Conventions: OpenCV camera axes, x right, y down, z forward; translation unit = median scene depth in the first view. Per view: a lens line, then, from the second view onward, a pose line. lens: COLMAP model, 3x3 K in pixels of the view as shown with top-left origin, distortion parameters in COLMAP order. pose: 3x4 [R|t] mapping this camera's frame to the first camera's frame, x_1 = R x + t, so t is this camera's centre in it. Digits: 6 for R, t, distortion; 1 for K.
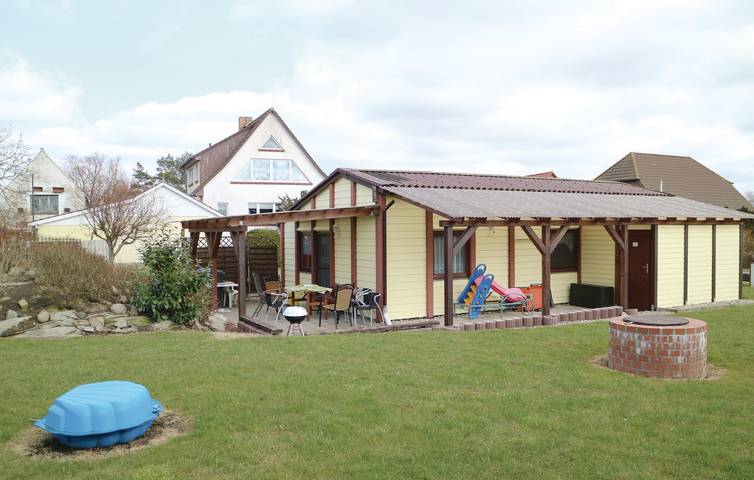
lens RADIAL K [[615.4, 0, 377.0], [0, 615.4, 240.0], [0, 0, 1]] dist [-0.099313, 0.005122]
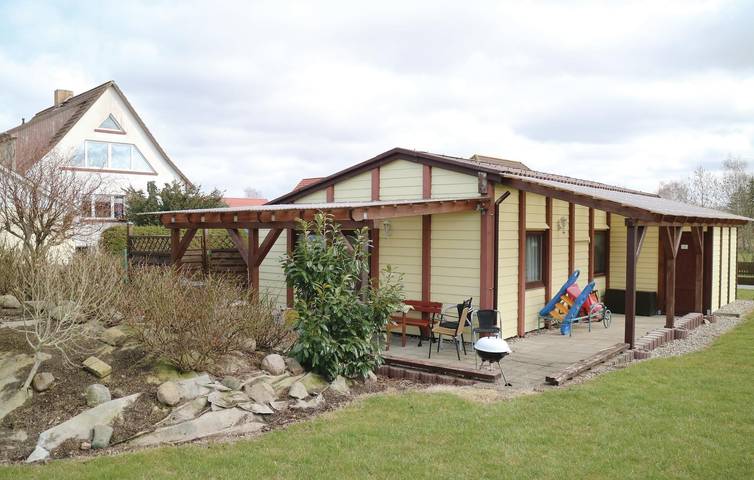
lens RADIAL K [[615.4, 0, 377.0], [0, 615.4, 240.0], [0, 0, 1]] dist [-0.099313, 0.005122]
pose [[0.931466, 0.004761, 0.363798, -0.379404], [-0.005030, 0.999987, -0.000210, -0.000952], [-0.363794, -0.001634, 0.931478, 0.298640]]
